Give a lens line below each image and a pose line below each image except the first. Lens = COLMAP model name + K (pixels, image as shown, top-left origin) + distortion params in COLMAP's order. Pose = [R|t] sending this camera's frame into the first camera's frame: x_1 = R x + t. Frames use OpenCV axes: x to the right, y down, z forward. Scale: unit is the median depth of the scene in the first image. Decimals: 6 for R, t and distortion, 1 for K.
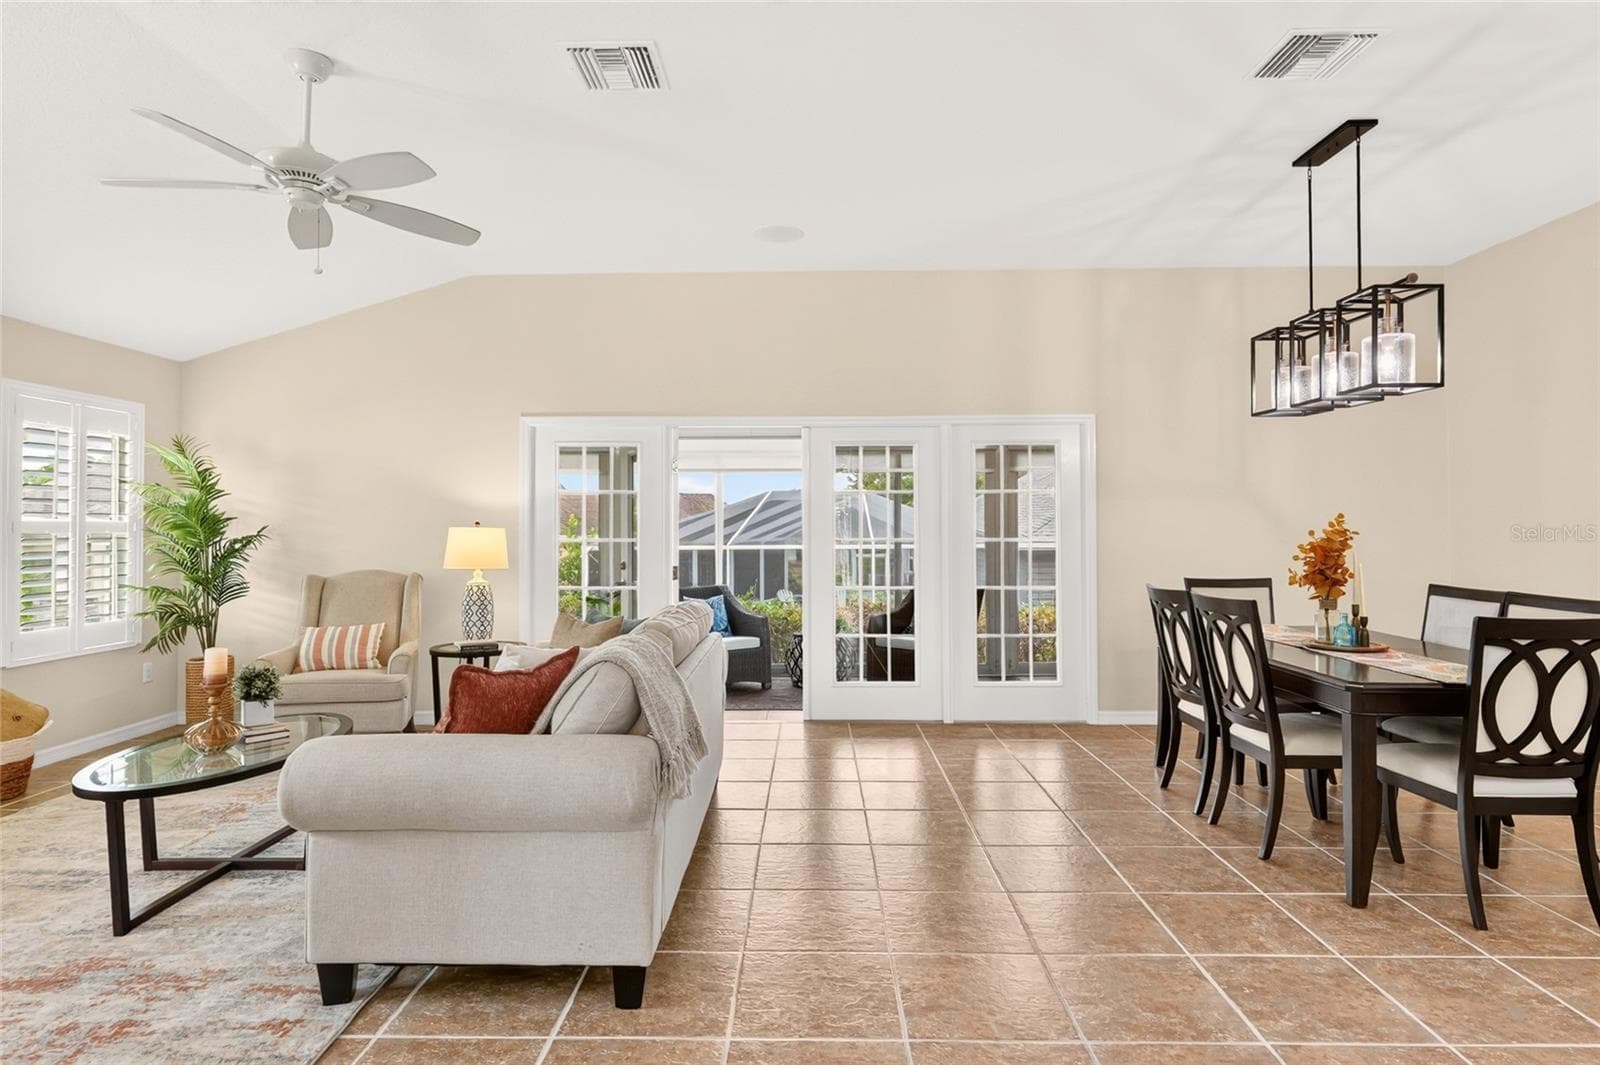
lens RADIAL K [[876.2, 0, 798.9], [0, 876.2, 494.5], [0, 0, 1]] dist [-0.003494, -0.001153]
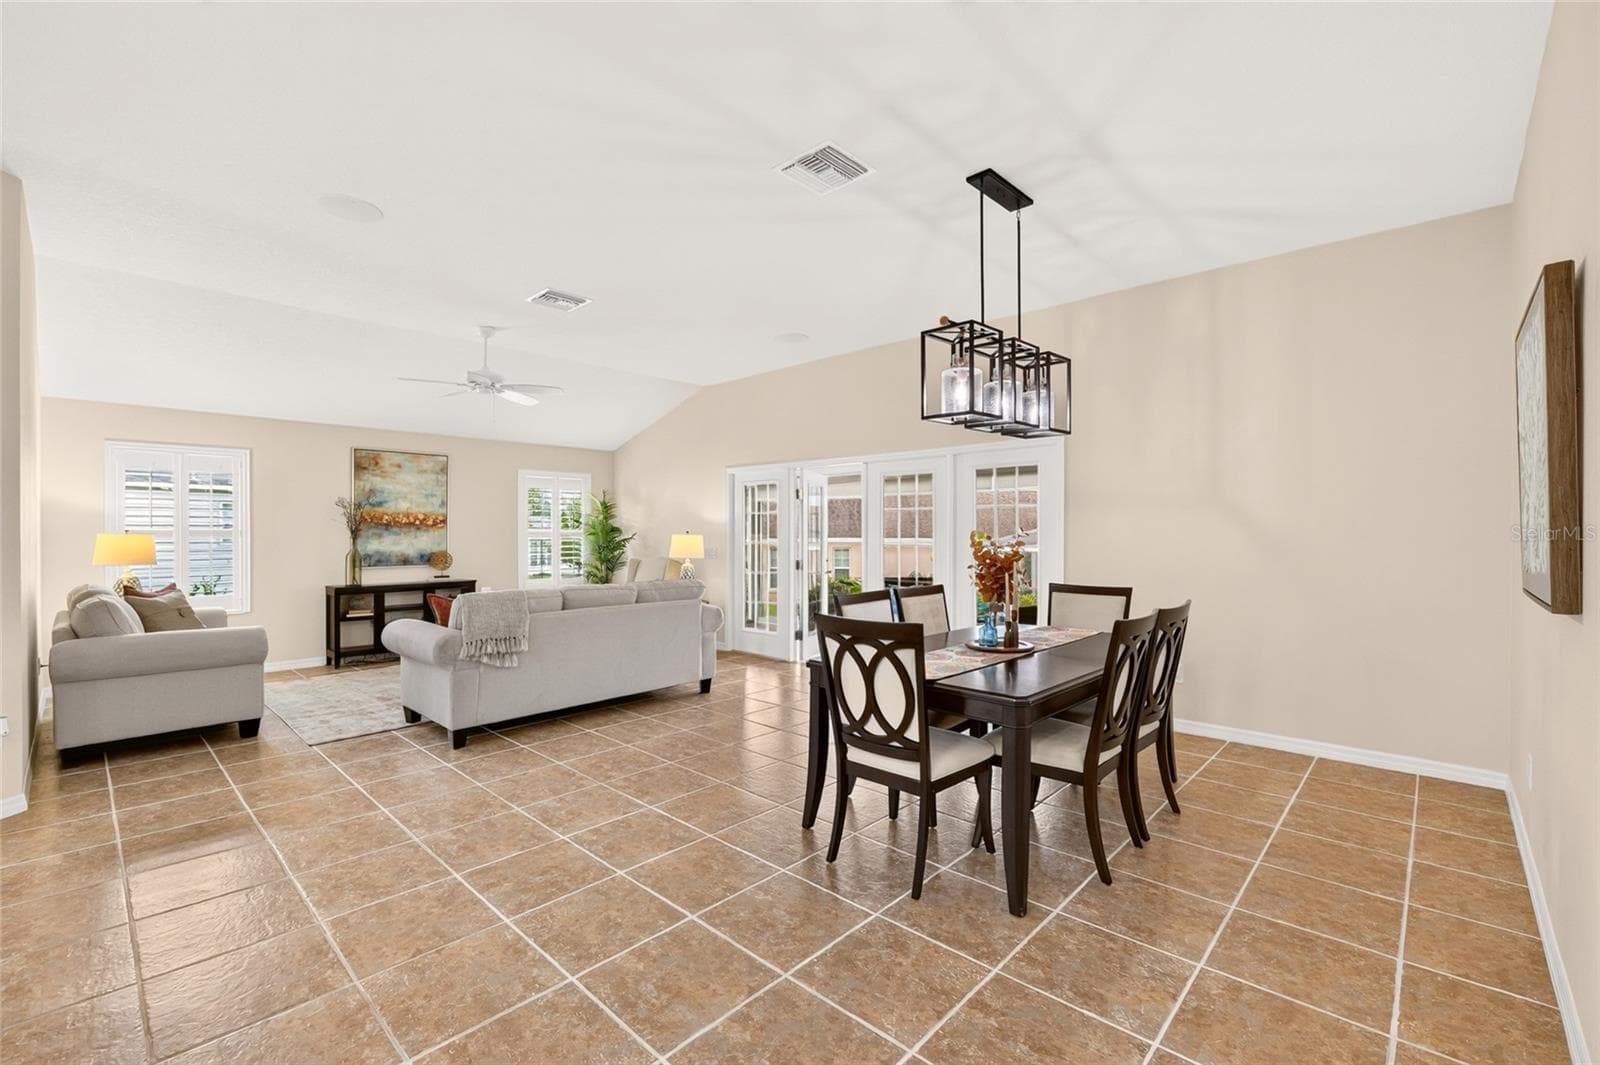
lens RADIAL K [[683.2, 0, 800.0], [0, 683.2, 532.5], [0, 0, 1]] dist [0.000370, 0.000058]
pose [[0.740476, 0.002792, -0.672077, 1.158360], [0.022559, 0.999325, 0.029006, -0.003557], [0.671704, -0.036639, 0.739913, 0.215786]]
